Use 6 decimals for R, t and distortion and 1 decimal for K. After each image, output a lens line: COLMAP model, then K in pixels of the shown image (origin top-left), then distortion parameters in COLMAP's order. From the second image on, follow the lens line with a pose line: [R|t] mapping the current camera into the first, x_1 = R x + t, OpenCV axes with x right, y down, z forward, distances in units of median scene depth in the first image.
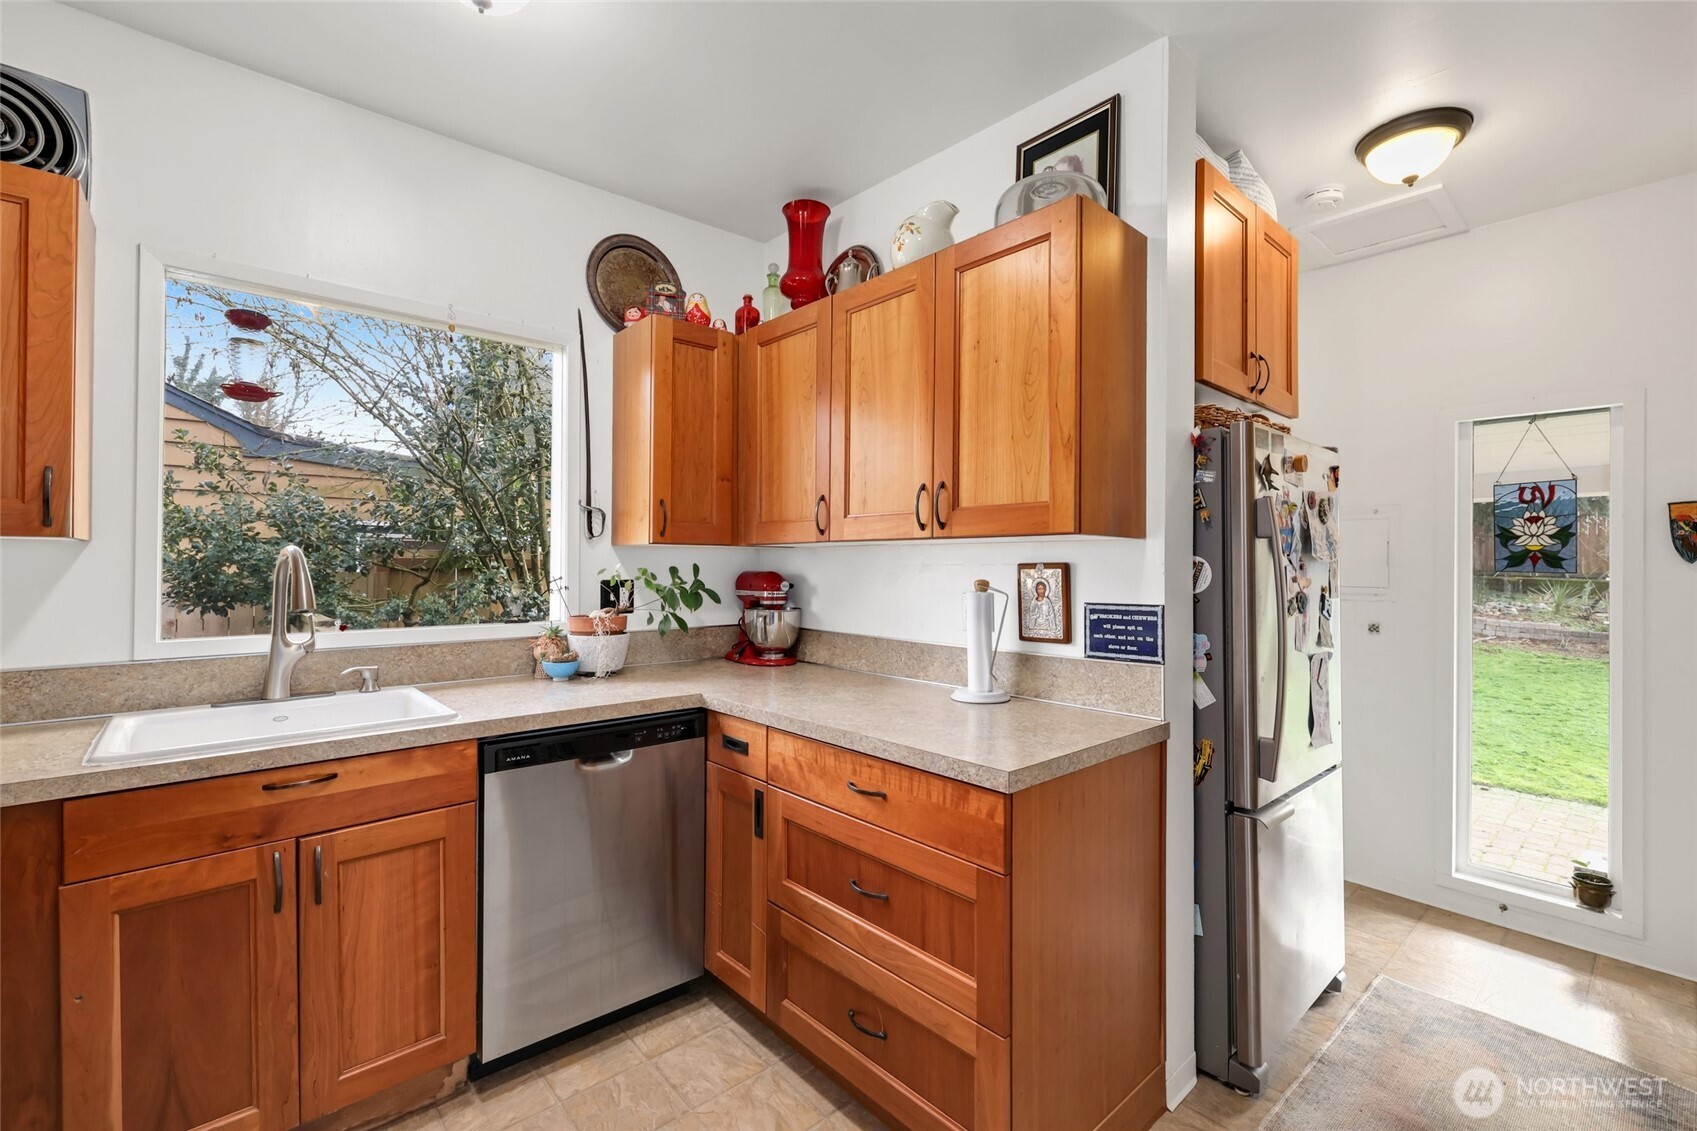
lens RADIAL K [[743.4, 0, 848.5], [0, 743.4, 565.5], [0, 0, 1]] dist [-0.002150, -0.000257]
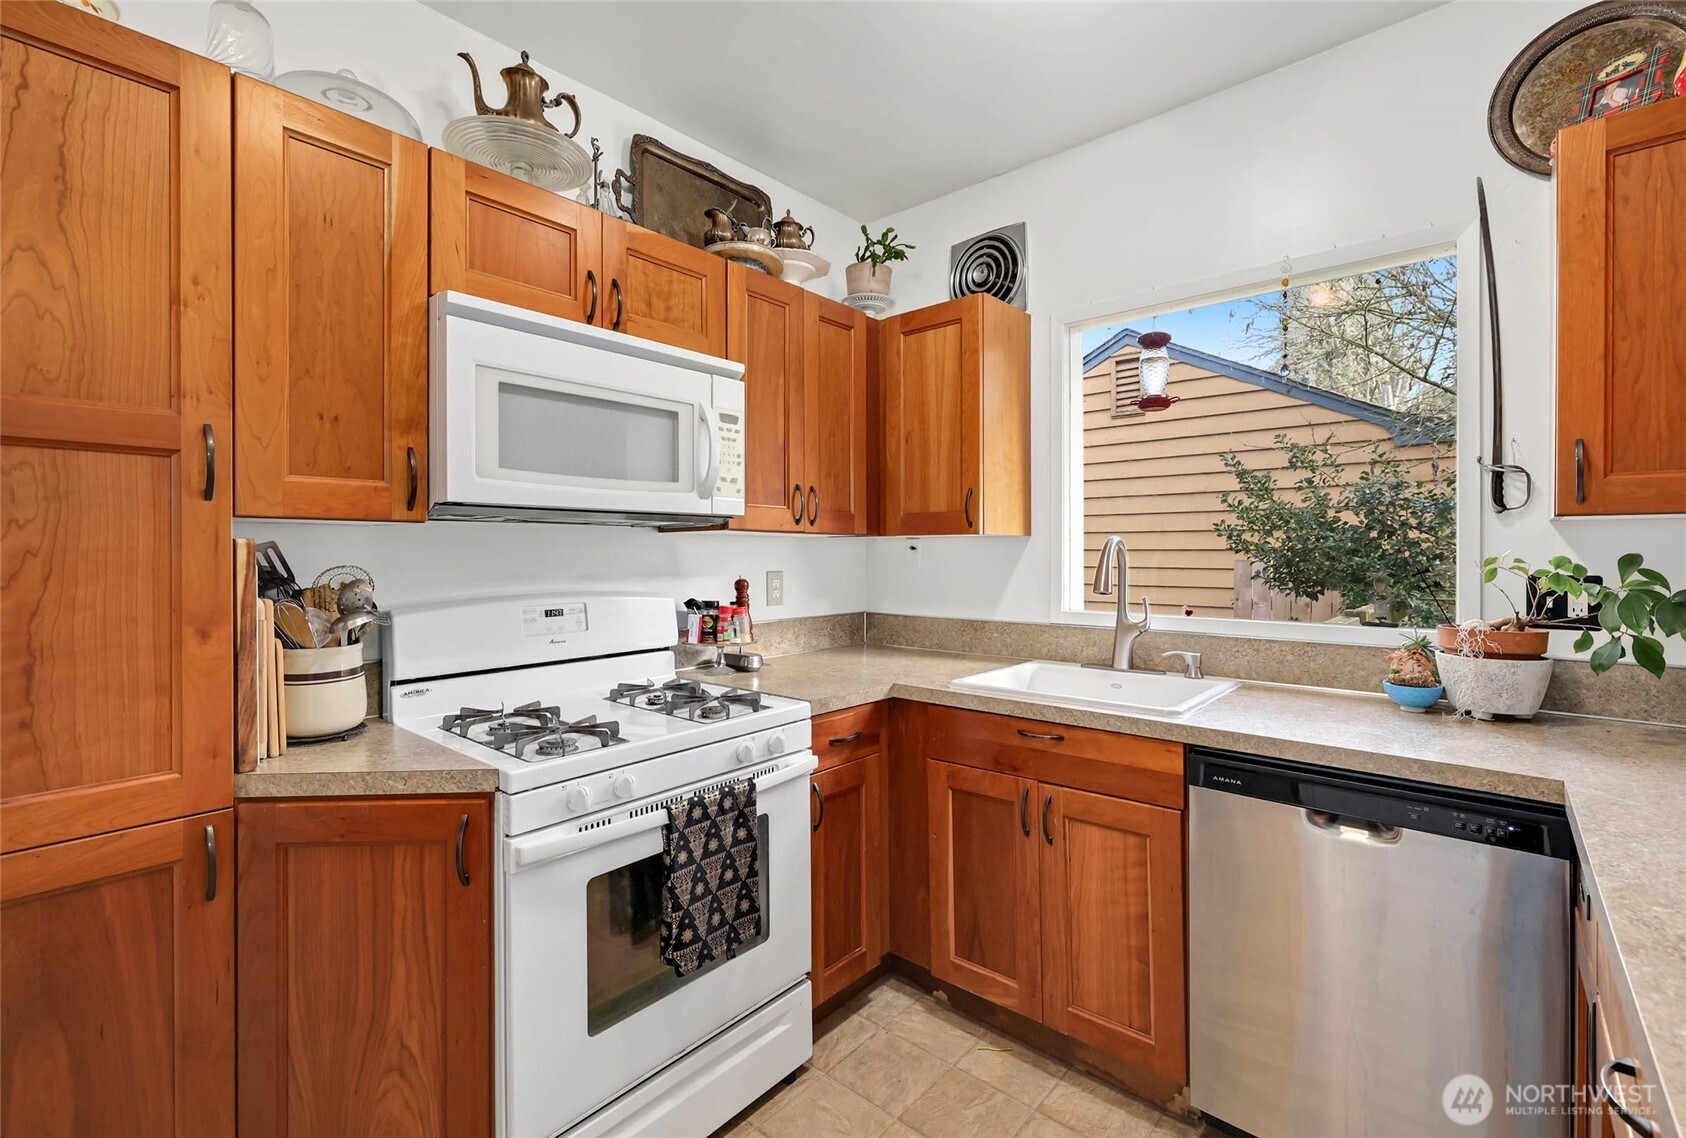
lens RADIAL K [[734.5, 0, 846.3], [0, 734.5, 560.9], [0, 0, 1]] dist [0.002728, 0.000356]
pose [[0.131717, 0.008639, -0.991250, 0.328829], [0.000229, 0.999962, 0.008746, 0.001978], [0.991287, -0.001379, 0.131710, 0.461354]]
